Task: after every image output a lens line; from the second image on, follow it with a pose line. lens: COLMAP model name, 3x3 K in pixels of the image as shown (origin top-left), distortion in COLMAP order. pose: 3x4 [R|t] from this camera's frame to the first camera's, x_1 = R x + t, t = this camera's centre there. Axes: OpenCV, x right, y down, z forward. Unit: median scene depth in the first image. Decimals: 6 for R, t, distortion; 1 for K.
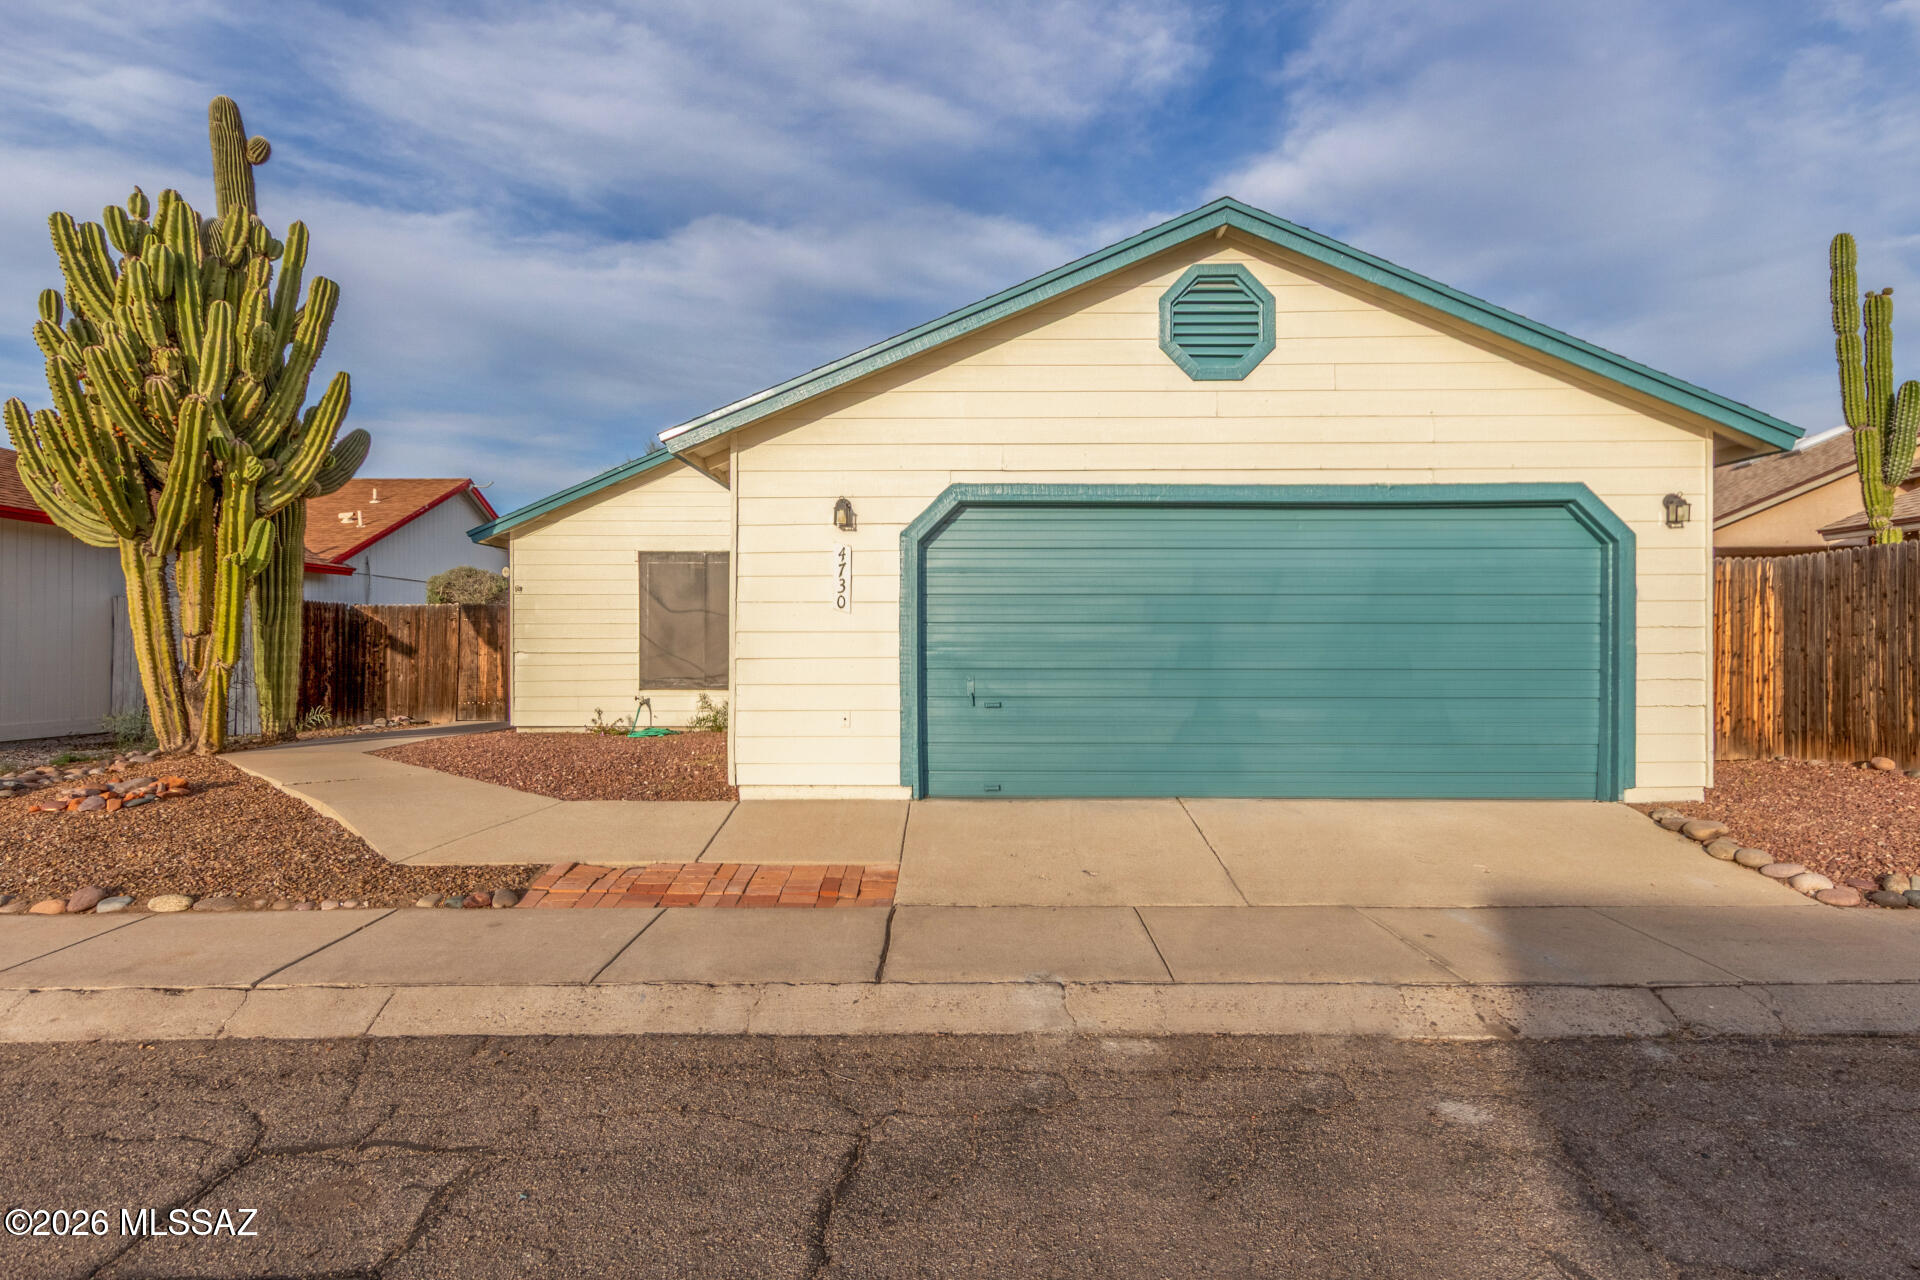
lens RADIAL K [[1067.9, 0, 960.0], [0, 1067.9, 640.0], [0, 0, 1]] dist [0.002936, 0.000558]
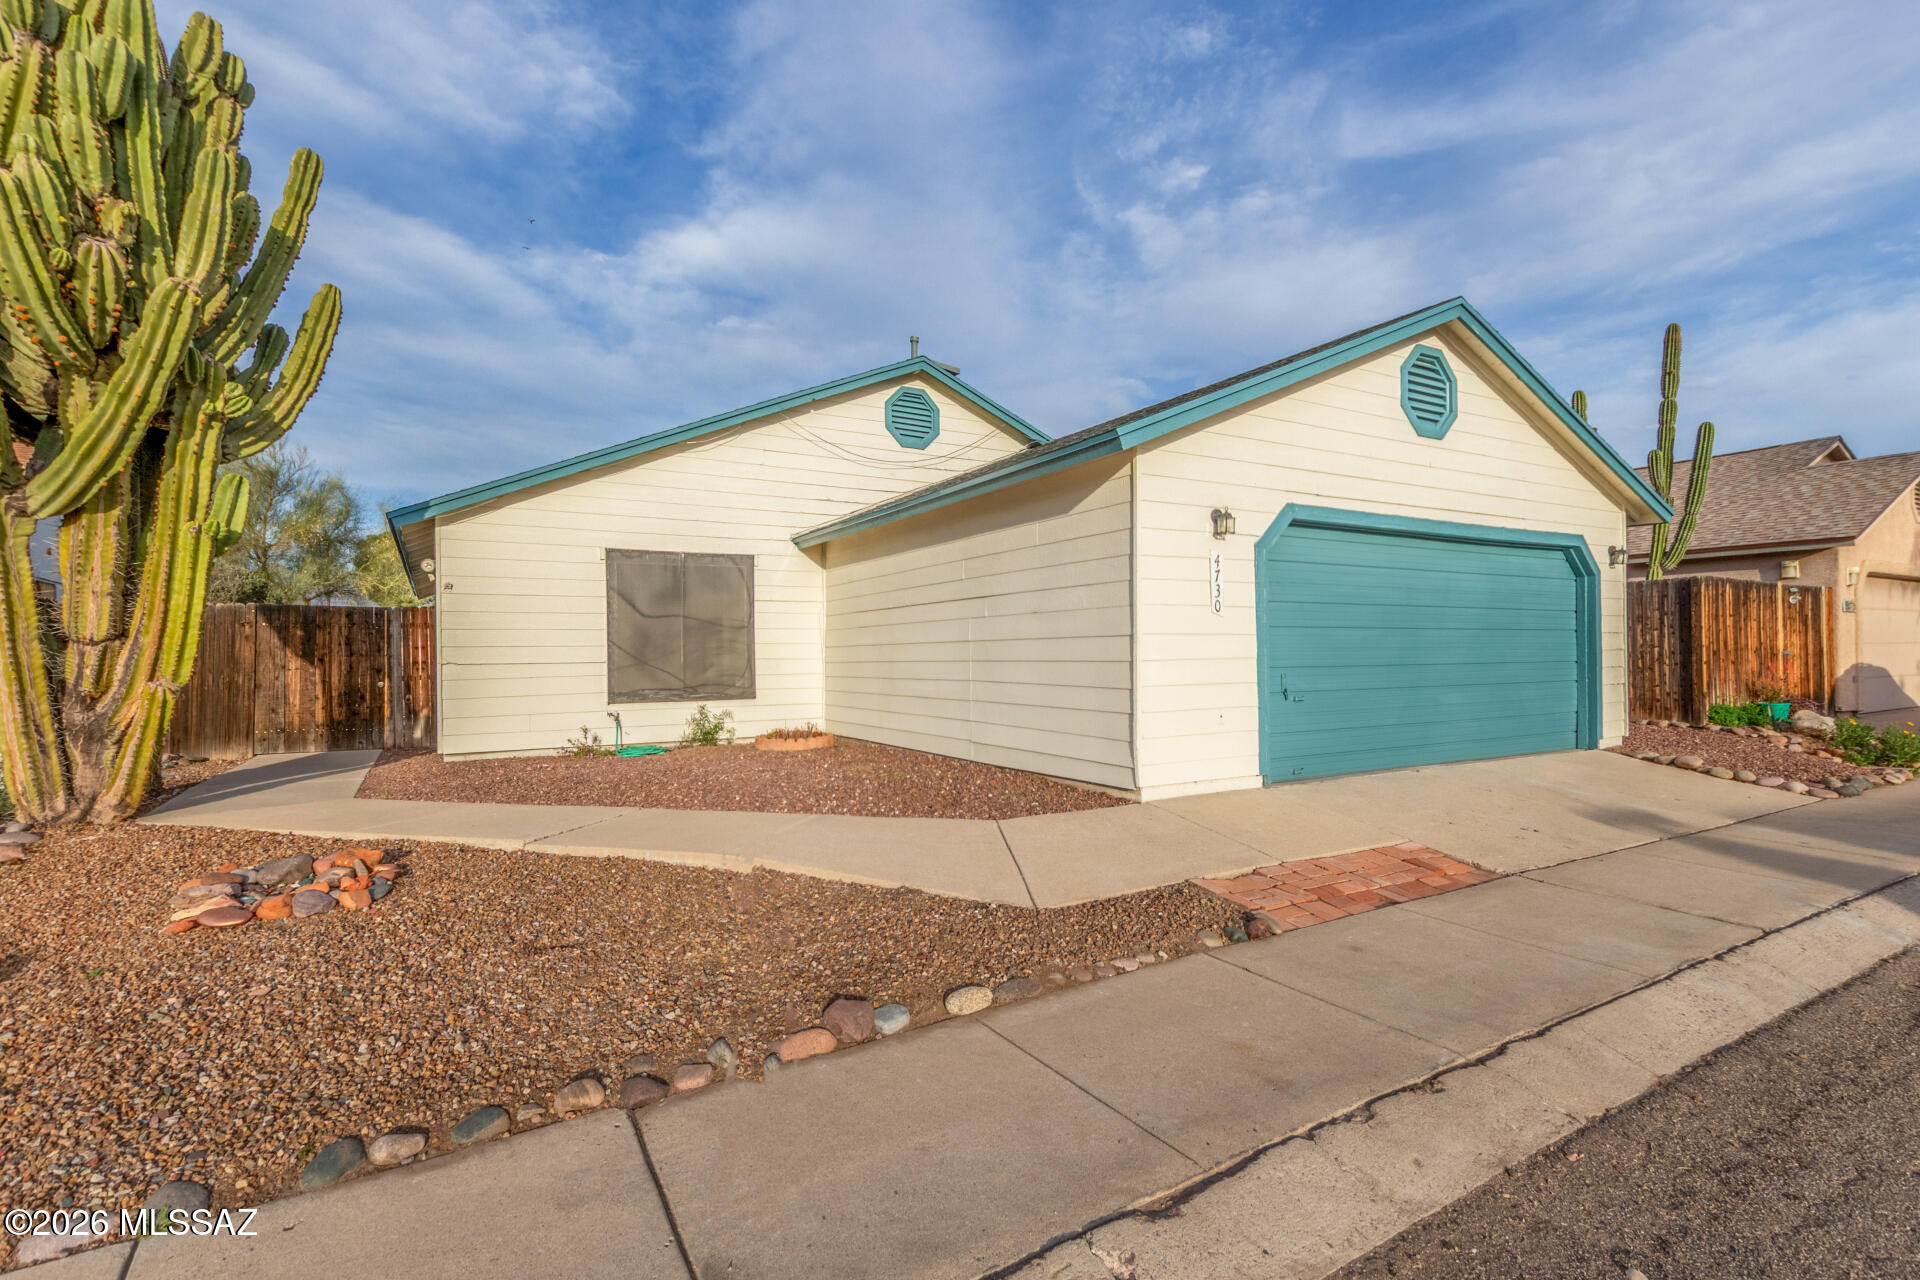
lens RADIAL K [[905.8, 0, 1020.4], [0, 905.8, 641.2], [0, 0, 1]] dist [0.004186, -0.001149]
pose [[0.856817, -0.001080, 0.515620, -0.522006], [0.006615, 0.999939, -0.008898, 0.004302], [-0.515578, 0.011035, 0.856771, 0.232289]]
